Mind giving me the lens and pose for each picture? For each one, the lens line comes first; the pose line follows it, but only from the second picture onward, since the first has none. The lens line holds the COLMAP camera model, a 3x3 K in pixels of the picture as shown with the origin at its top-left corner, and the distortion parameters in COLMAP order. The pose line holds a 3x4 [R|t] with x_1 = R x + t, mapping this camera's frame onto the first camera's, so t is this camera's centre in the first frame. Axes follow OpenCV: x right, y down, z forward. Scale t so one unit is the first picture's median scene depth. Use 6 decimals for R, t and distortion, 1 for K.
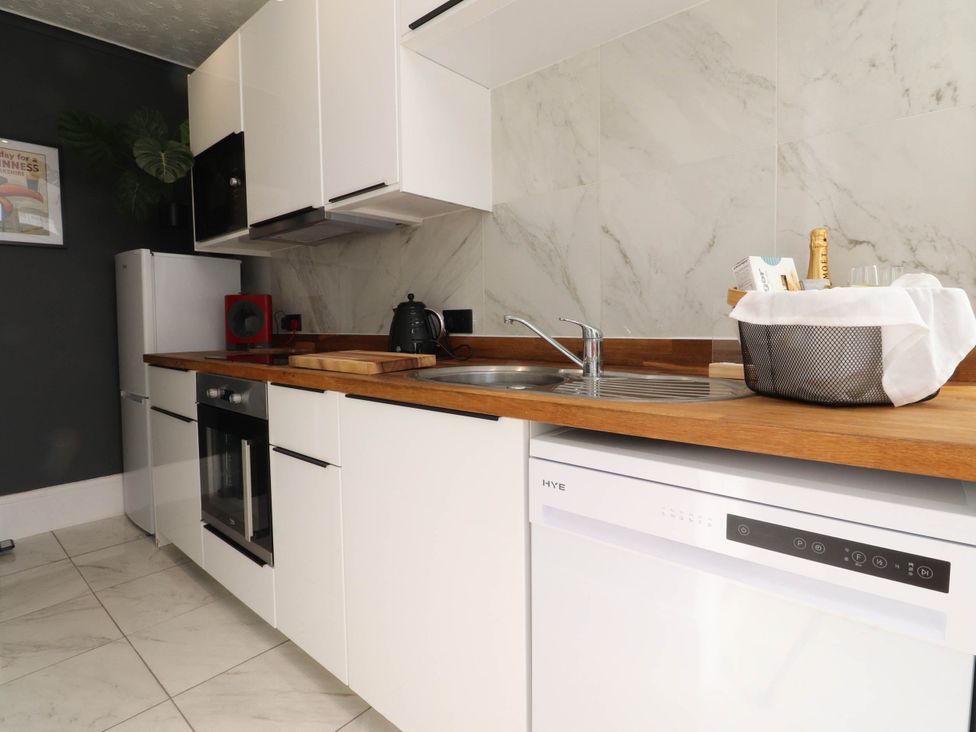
lens RADIAL K [[503.3, 0, 485.2], [0, 503.3, 348.1], [0, 0, 1]] dist [0.002177, -0.015583]
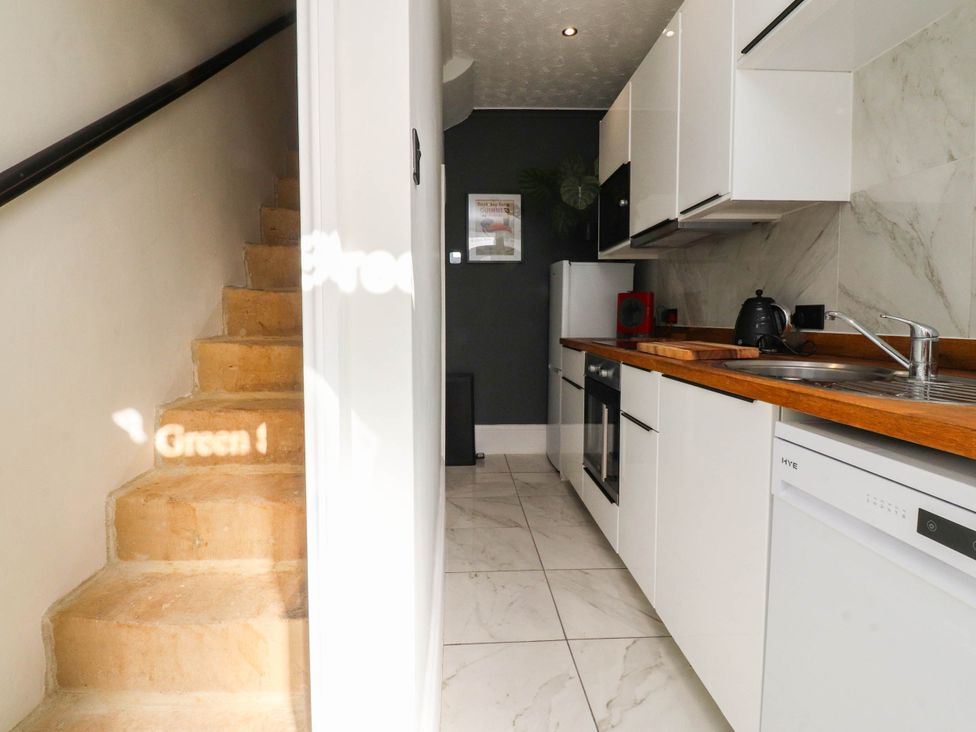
lens RADIAL K [[503.3, 0, 485.2], [0, 503.3, 348.1], [0, 0, 1]] dist [0.002177, -0.015583]
pose [[0.693303, 0.057410, -0.718355, 0.244564], [-0.047831, 0.998289, 0.033619, 0.004879], [0.719057, 0.011052, 0.694863, -0.146799]]
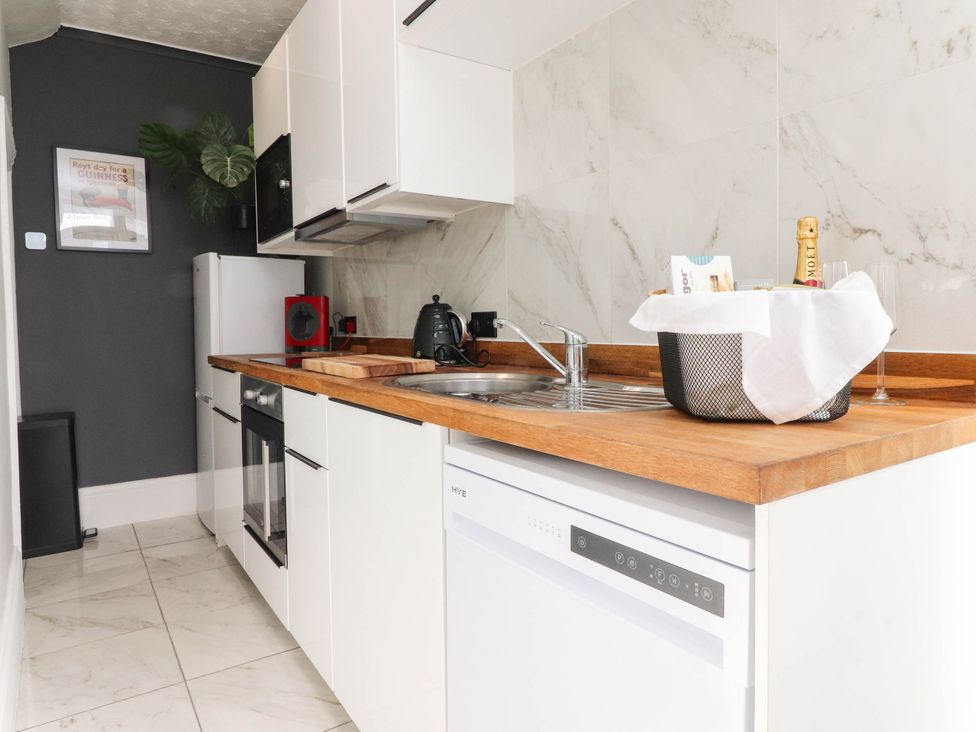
lens RADIAL K [[608.7, 0, 481.2], [0, 608.7, 348.4], [0, 0, 1]] dist [0.000512, -0.006819]
pose [[0.966456, 0.012263, -0.256538, 0.258196], [-0.014976, 0.999851, -0.008625, -0.000218], [0.256394, 0.012178, 0.966496, -0.081102]]
